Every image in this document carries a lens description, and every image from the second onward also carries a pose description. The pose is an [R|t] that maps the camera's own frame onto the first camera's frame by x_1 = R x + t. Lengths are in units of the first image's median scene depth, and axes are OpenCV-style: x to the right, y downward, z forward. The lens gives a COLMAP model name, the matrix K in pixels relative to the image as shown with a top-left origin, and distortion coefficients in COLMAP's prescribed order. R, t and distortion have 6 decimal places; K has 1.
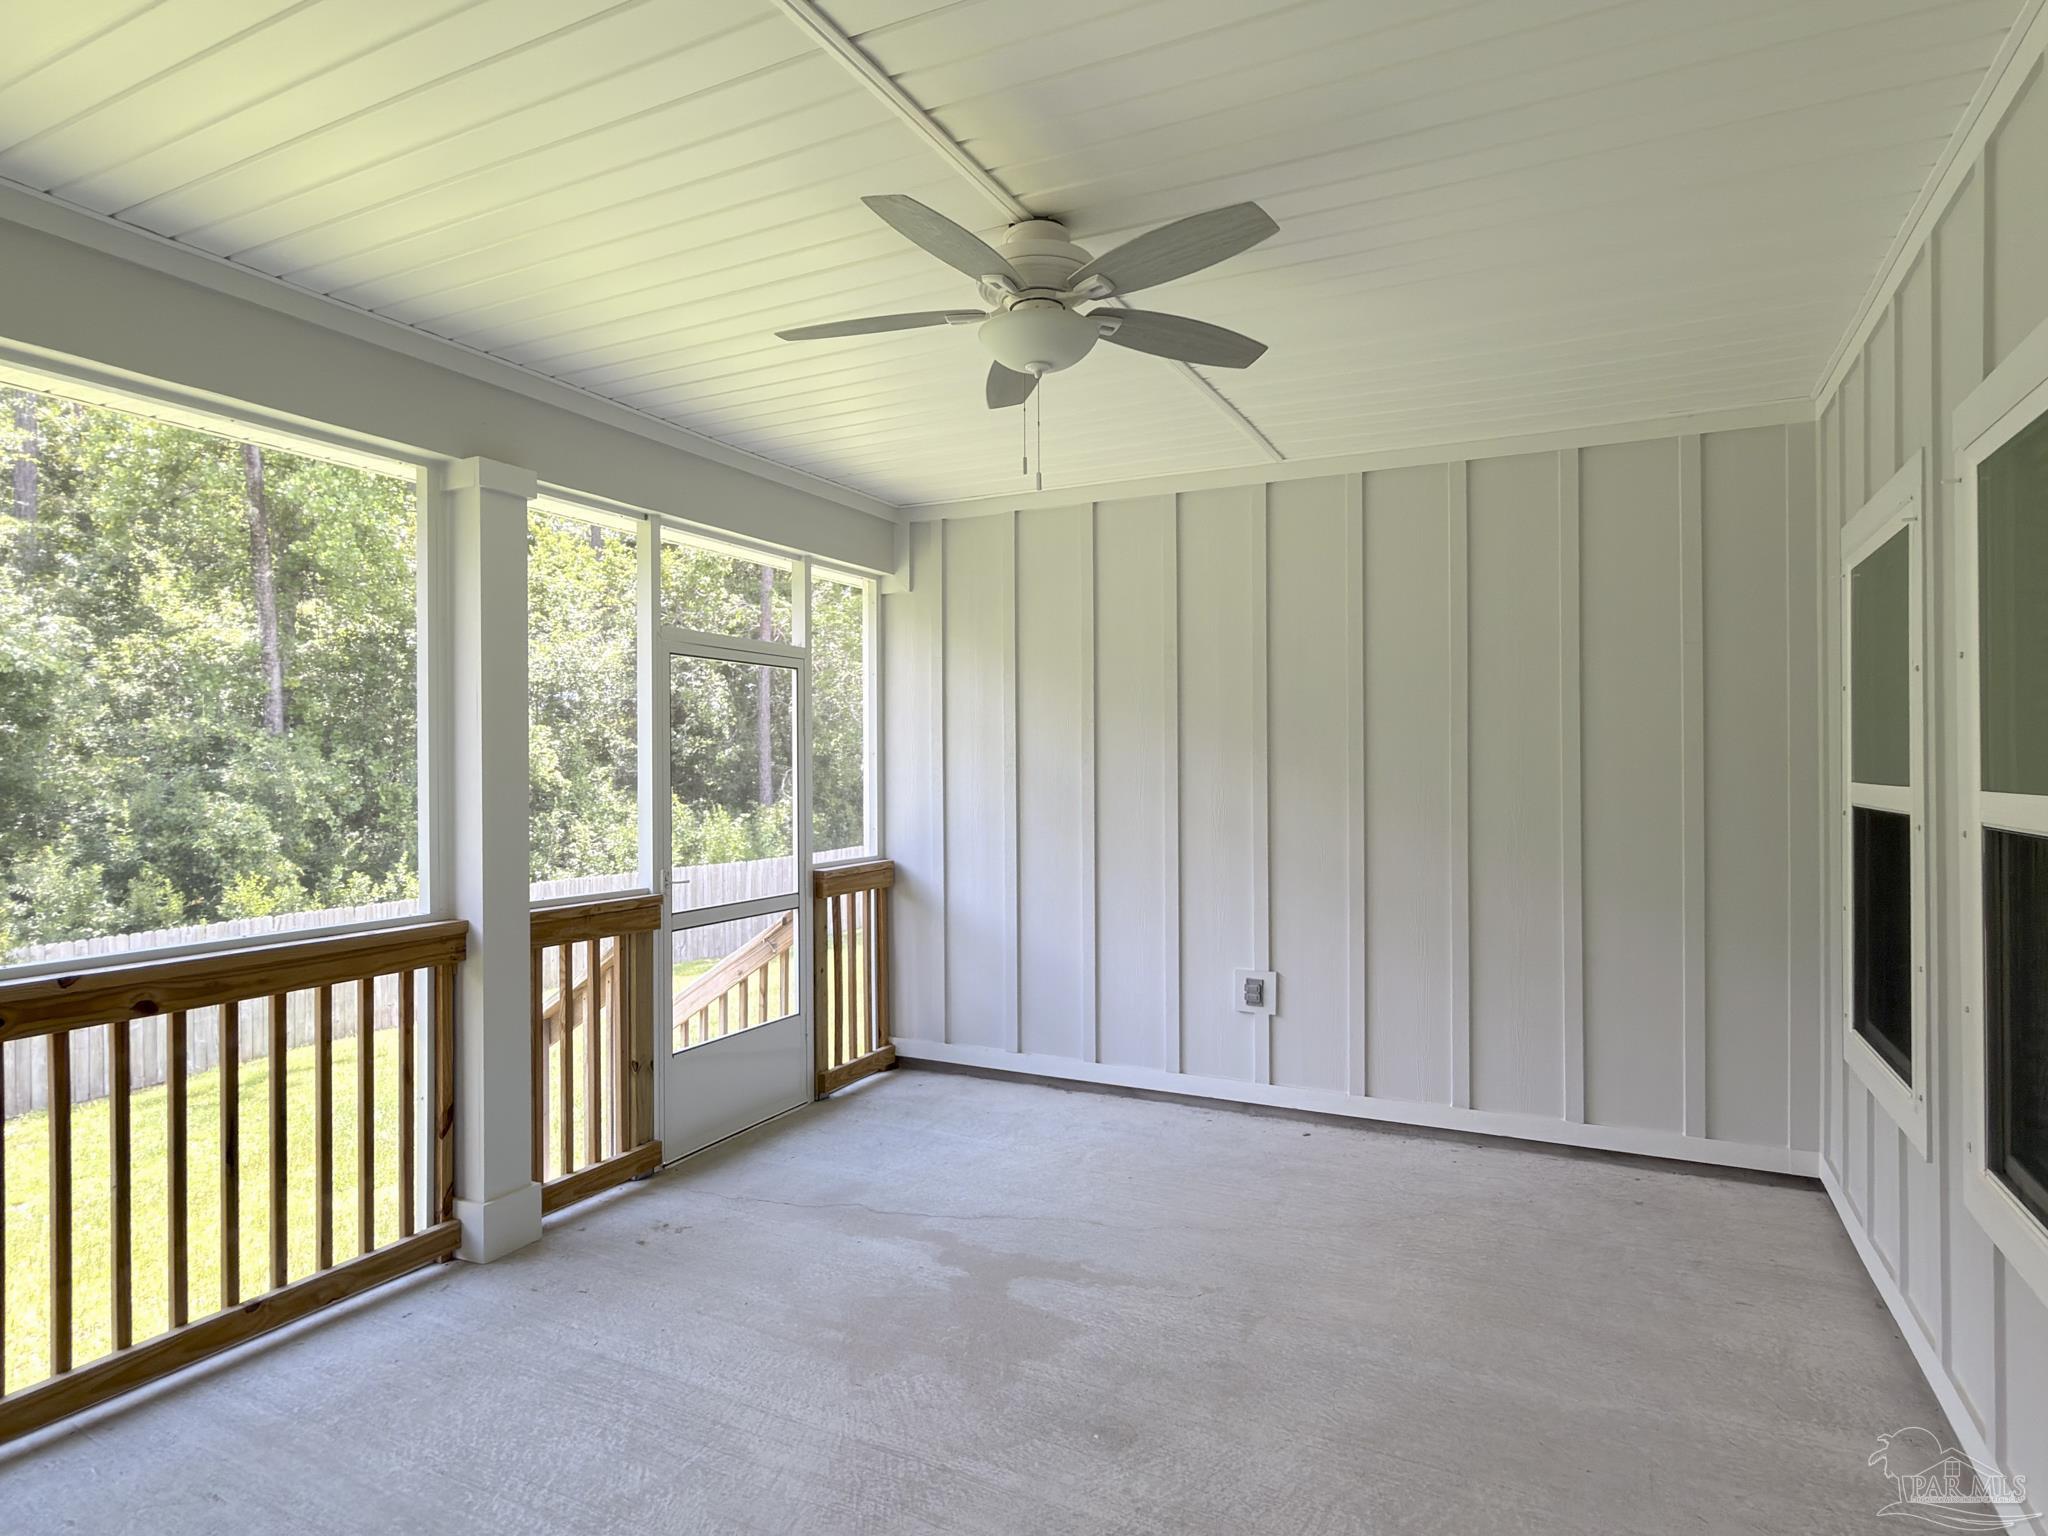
lens RADIAL K [[1340.4, 0, 1060.4], [0, 1340.4, 771.4], [0, 0, 1]] dist [0.026002, -0.001333]
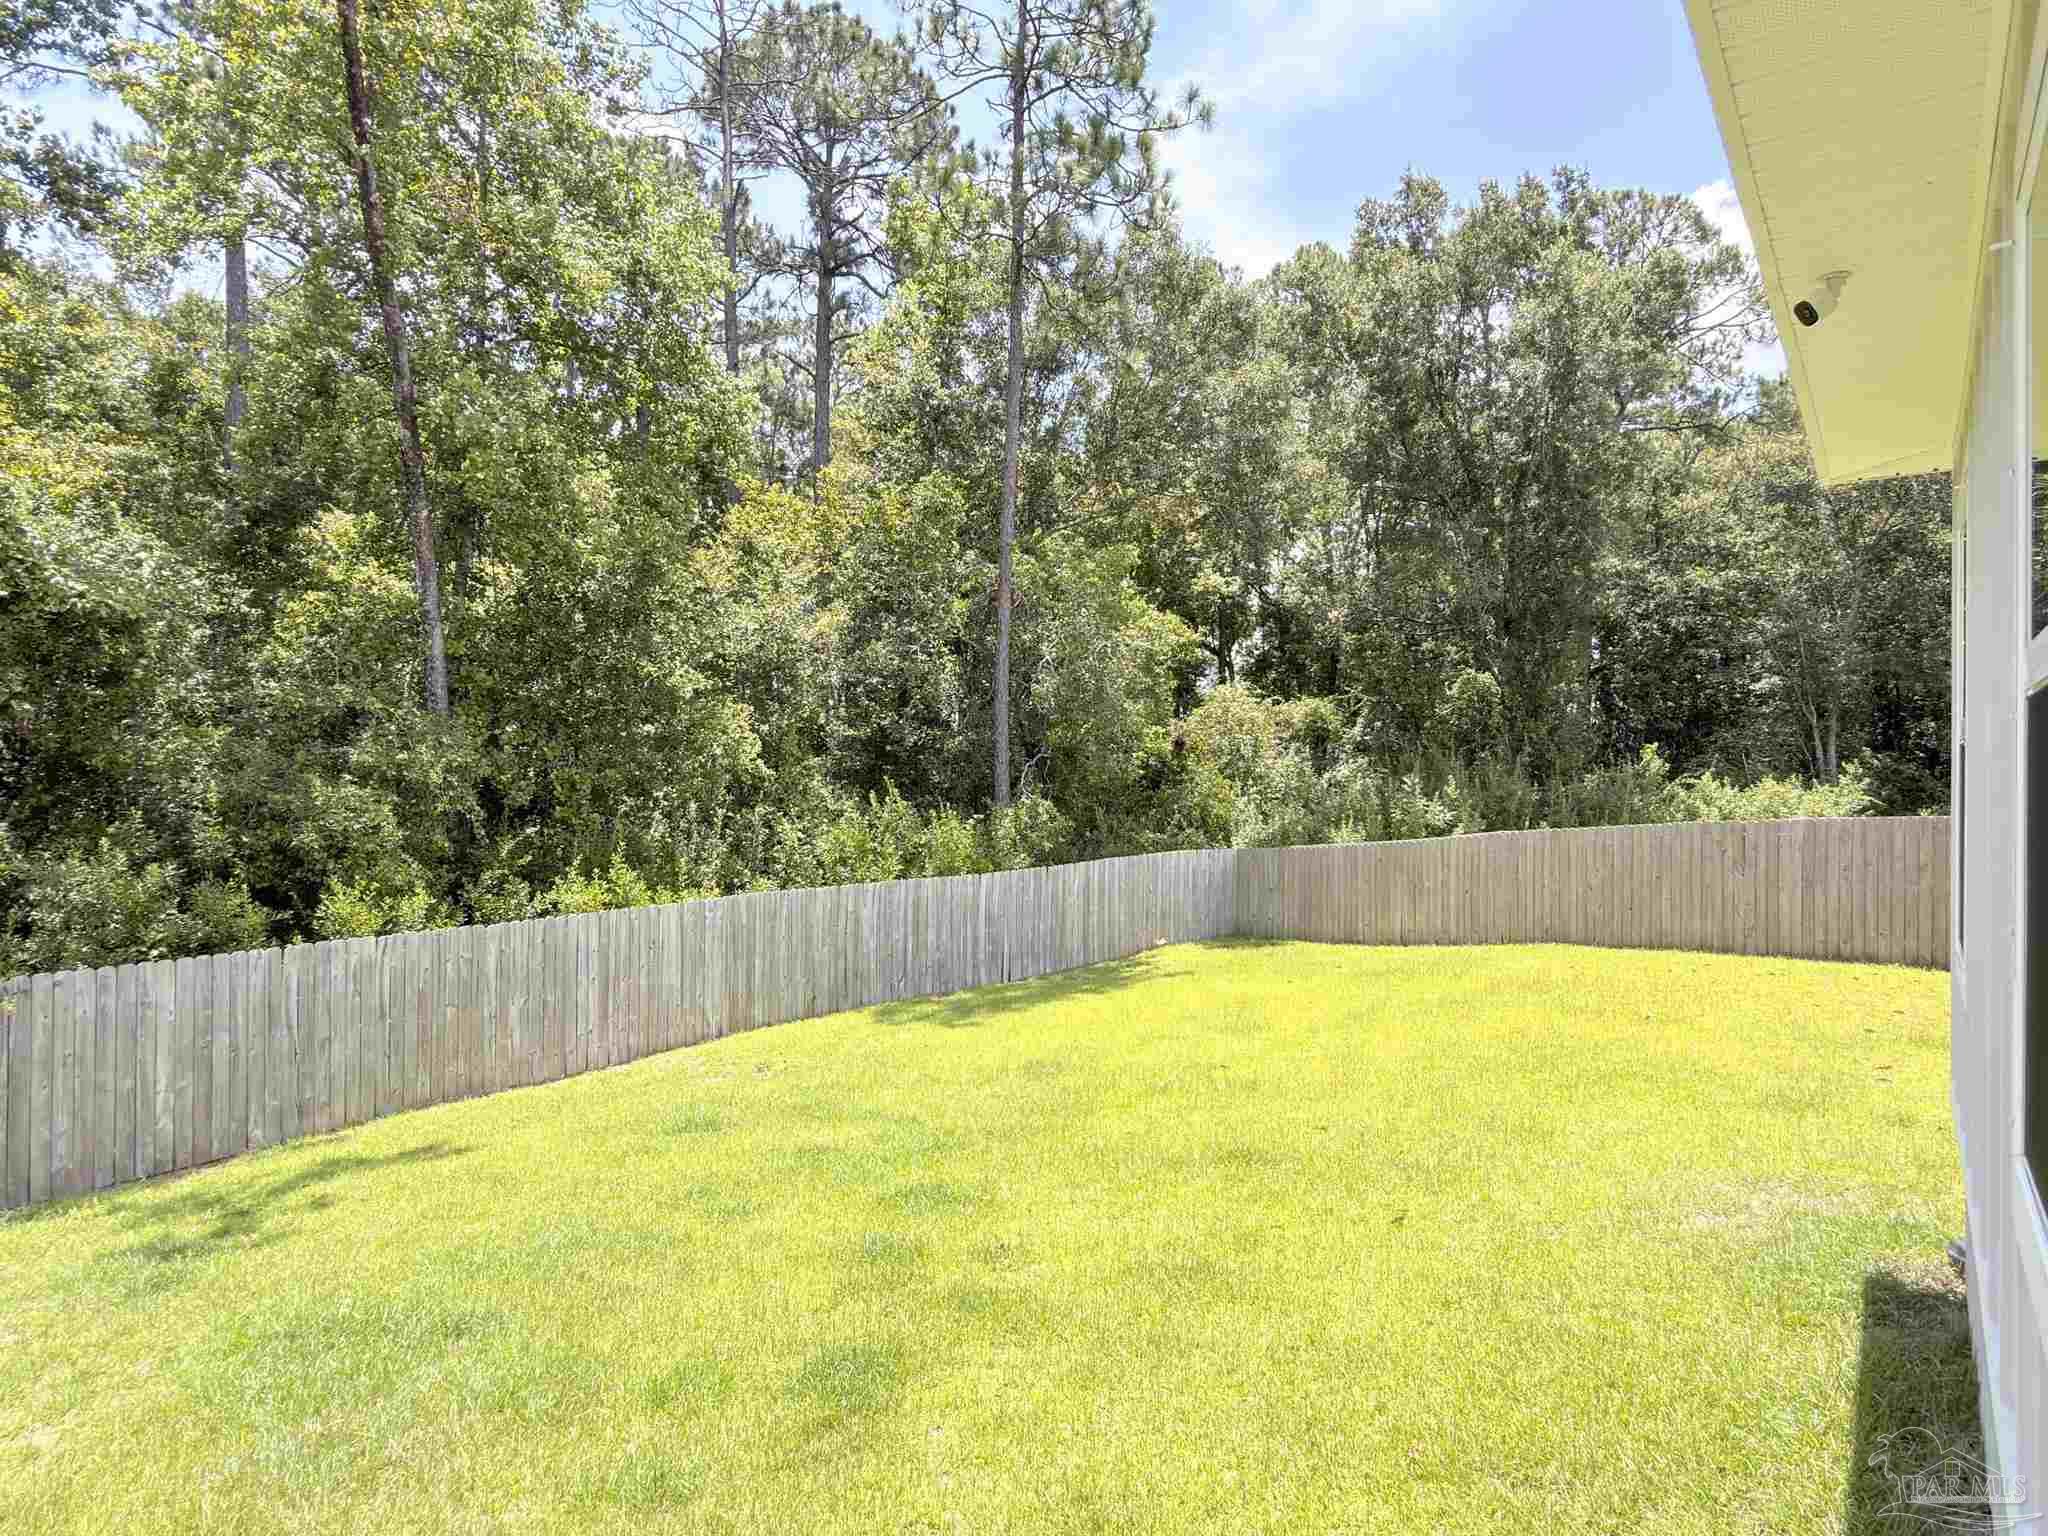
lens RADIAL K [[1366.0, 0, 1024.0], [0, 1366.0, 768.0], [0, 0, 1]] dist [0.031148, 0.001414]
pose [[0.981403, 0.012286, -0.191566, -0.057107], [-0.013410, 0.999900, -0.004575, 0.007899], [0.191491, 0.007059, 0.981469, 0.223237]]
